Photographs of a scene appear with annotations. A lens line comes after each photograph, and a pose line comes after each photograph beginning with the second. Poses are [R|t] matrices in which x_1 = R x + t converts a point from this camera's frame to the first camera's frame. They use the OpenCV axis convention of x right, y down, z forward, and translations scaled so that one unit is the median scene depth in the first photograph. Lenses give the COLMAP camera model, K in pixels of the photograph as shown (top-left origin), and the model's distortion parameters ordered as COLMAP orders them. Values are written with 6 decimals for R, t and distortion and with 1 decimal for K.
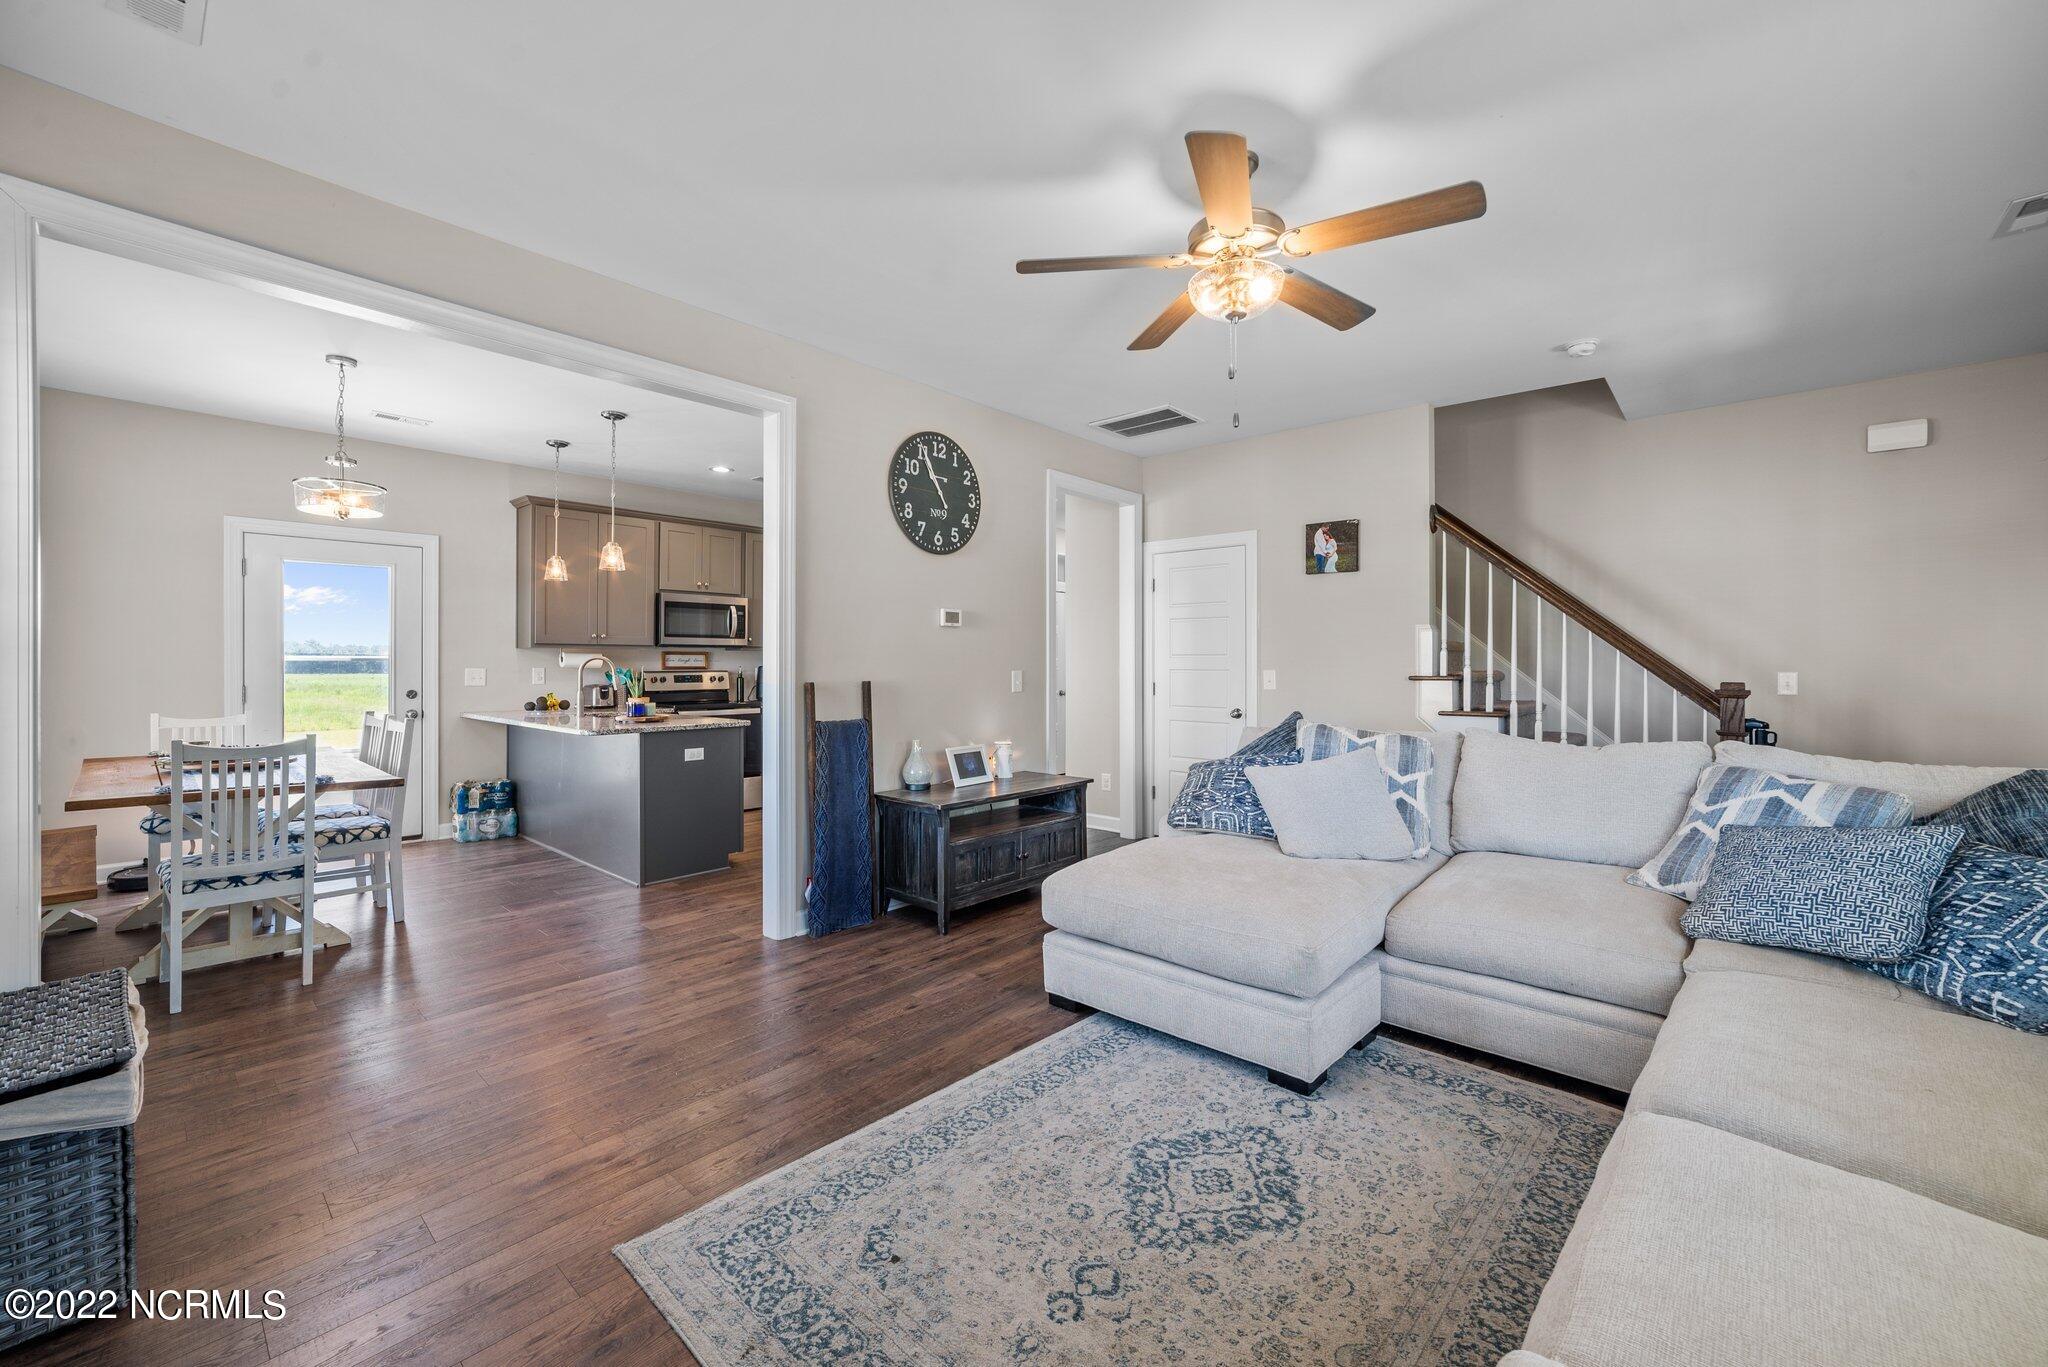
lens RADIAL K [[815.6, 0, 1018.4], [0, 815.6, 655.6], [0, 0, 1]] dist [-0.019418, 0.006886]
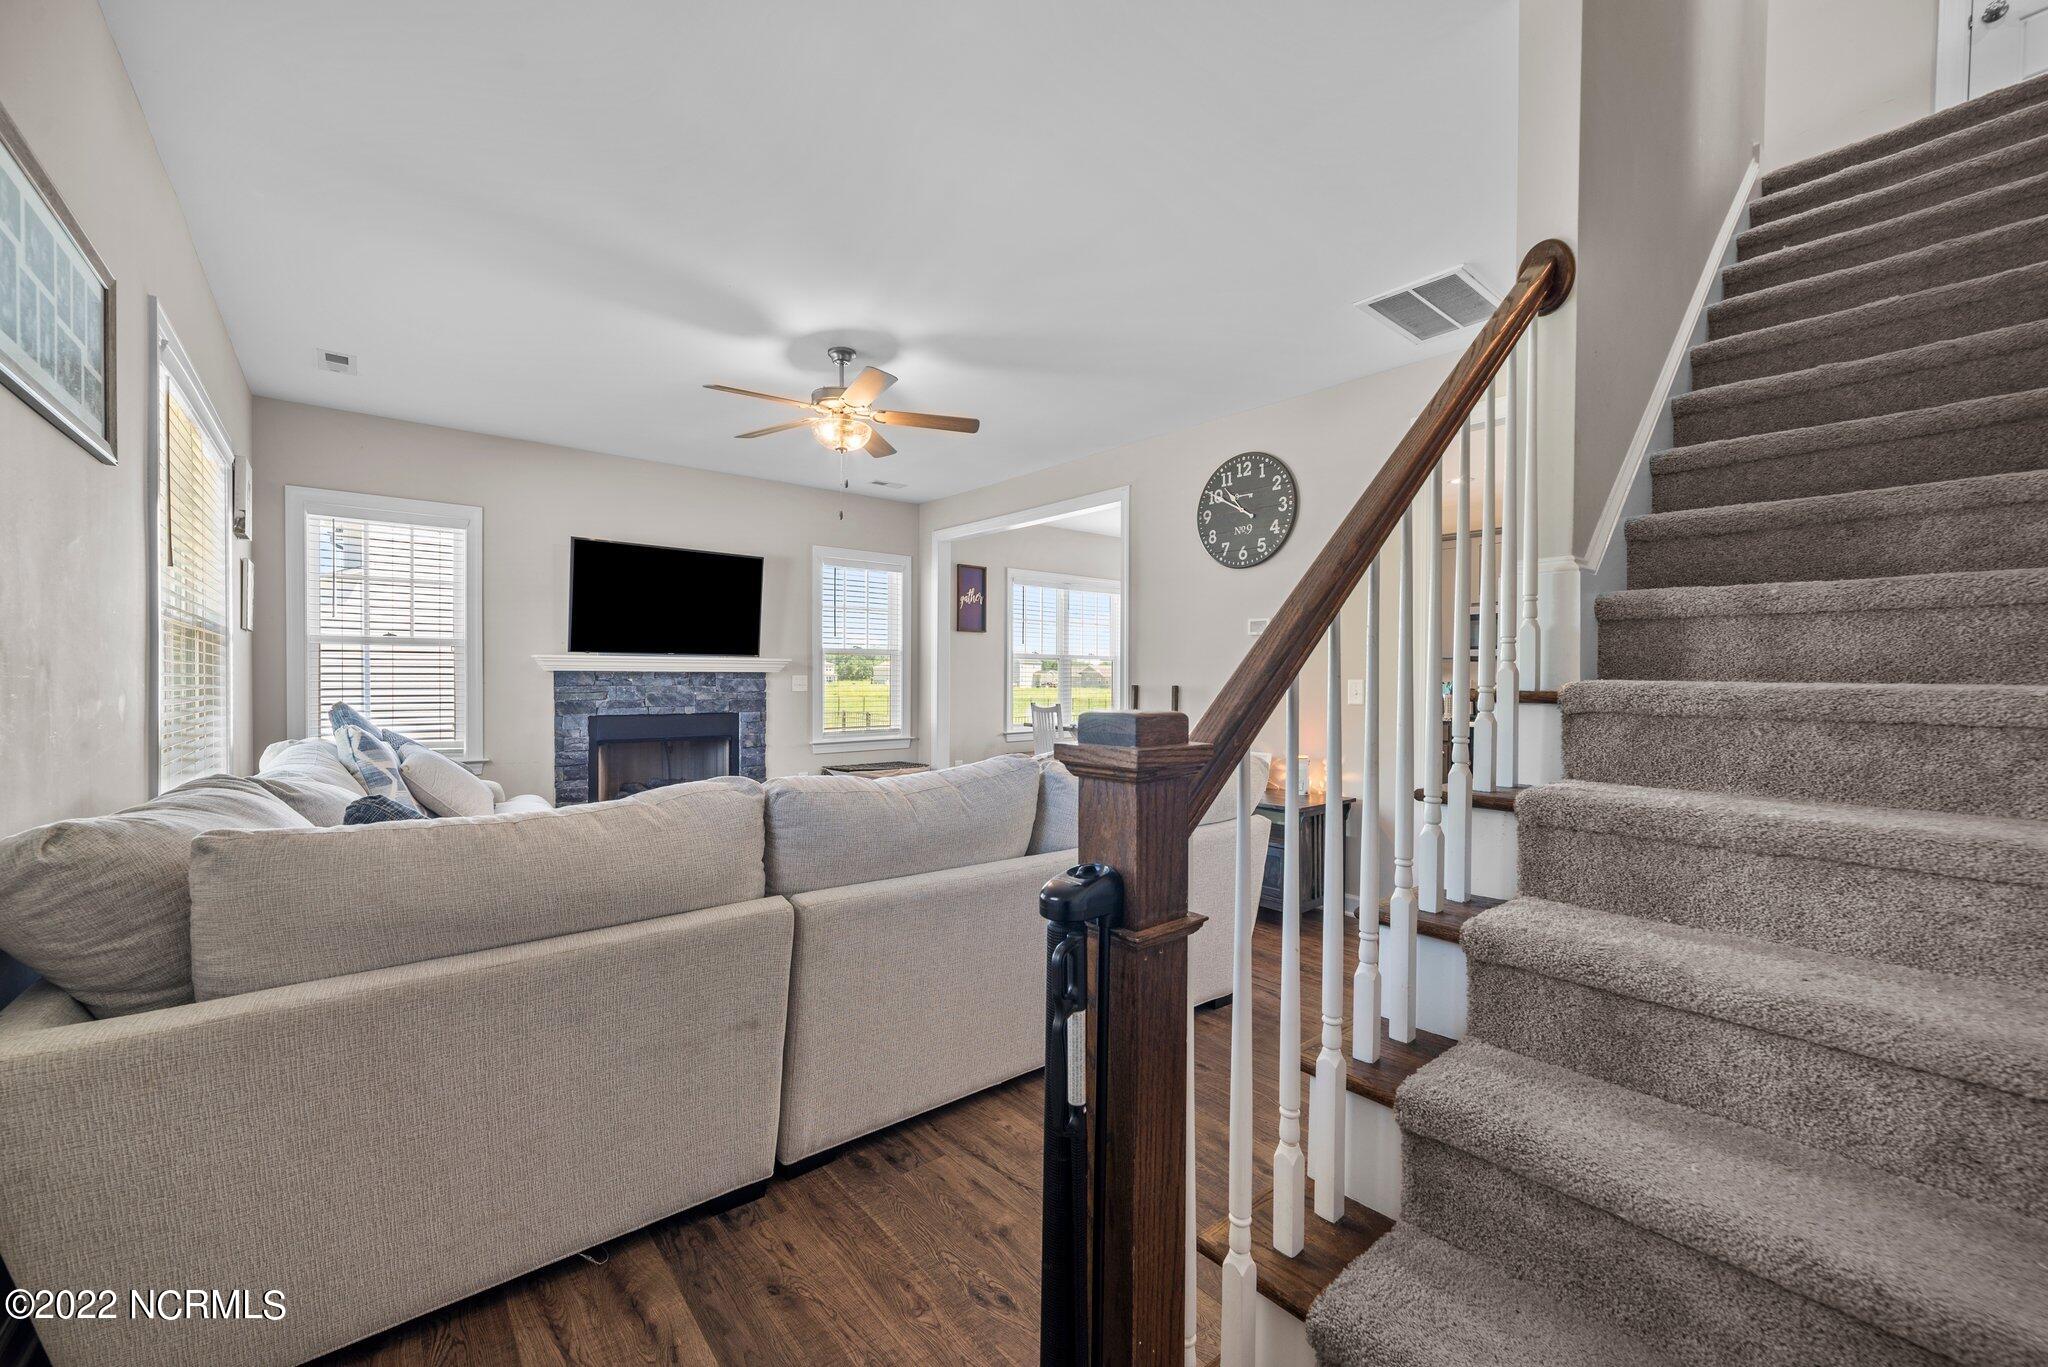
lens RADIAL K [[803.2, 0, 1024.0], [0, 803.2, 683.5], [0, 0, 1]] dist [-0.011721, 0.000152]
pose [[-0.140736, 0.008100, -0.990014, 1.708067], [0.005897, 0.999956, 0.007343, 0.028314], [0.990030, -0.004805, -0.140778, 1.511427]]
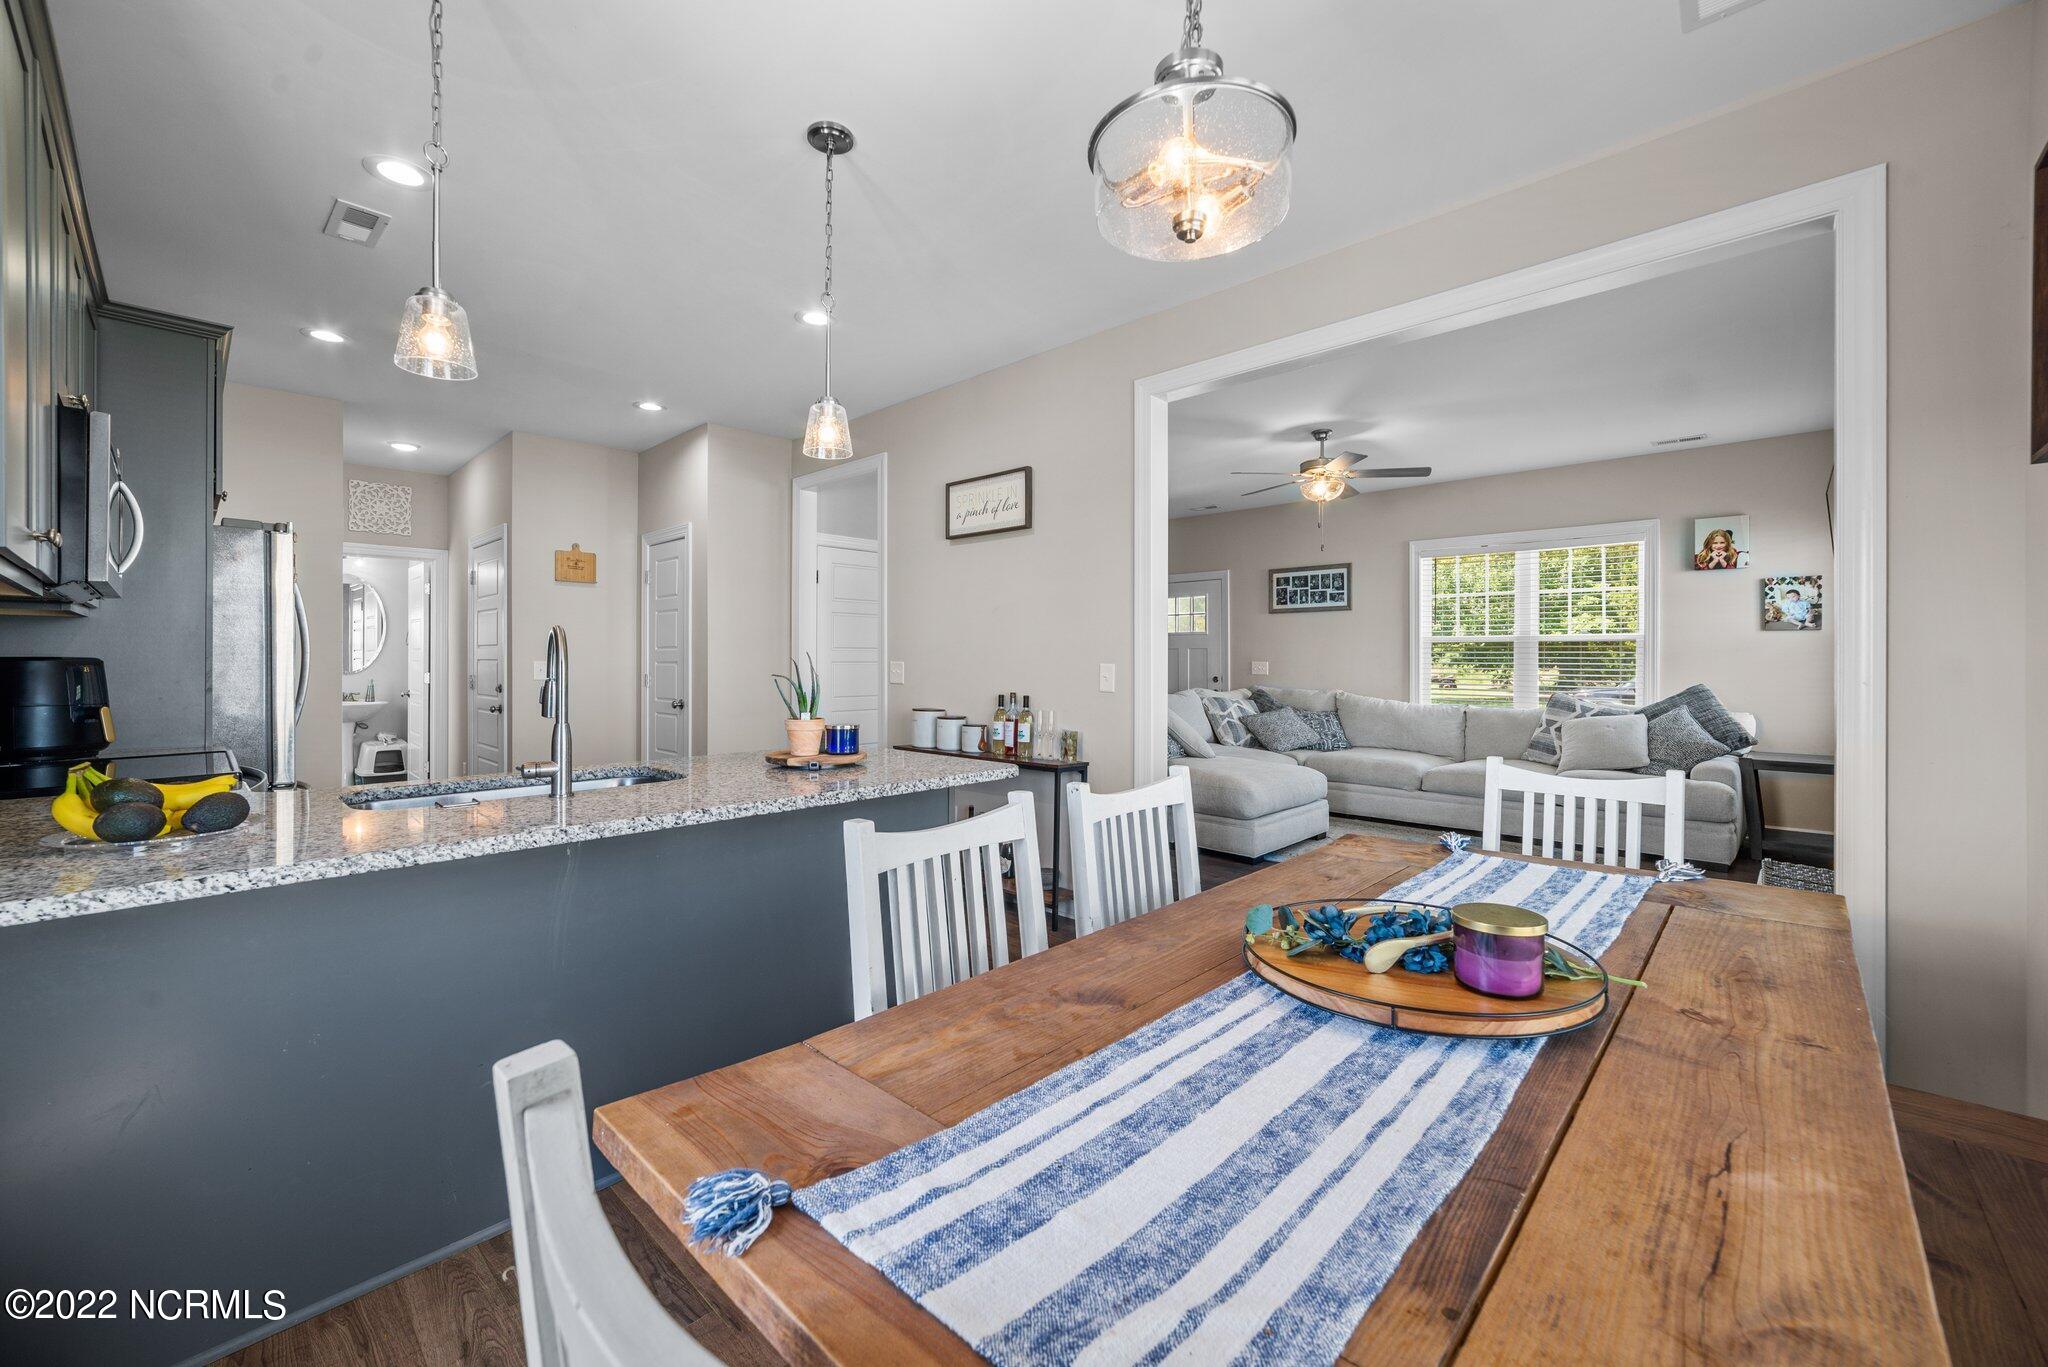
lens RADIAL K [[815.6, 0, 1018.4], [0, 815.6, 655.6], [0, 0, 1]] dist [-0.019418, 0.006886]
pose [[0.031866, 0.003105, 0.999487, -1.907119], [-0.012133, 0.999923, -0.002719, 0.019703], [-0.999419, -0.012040, 0.031901, 1.685019]]
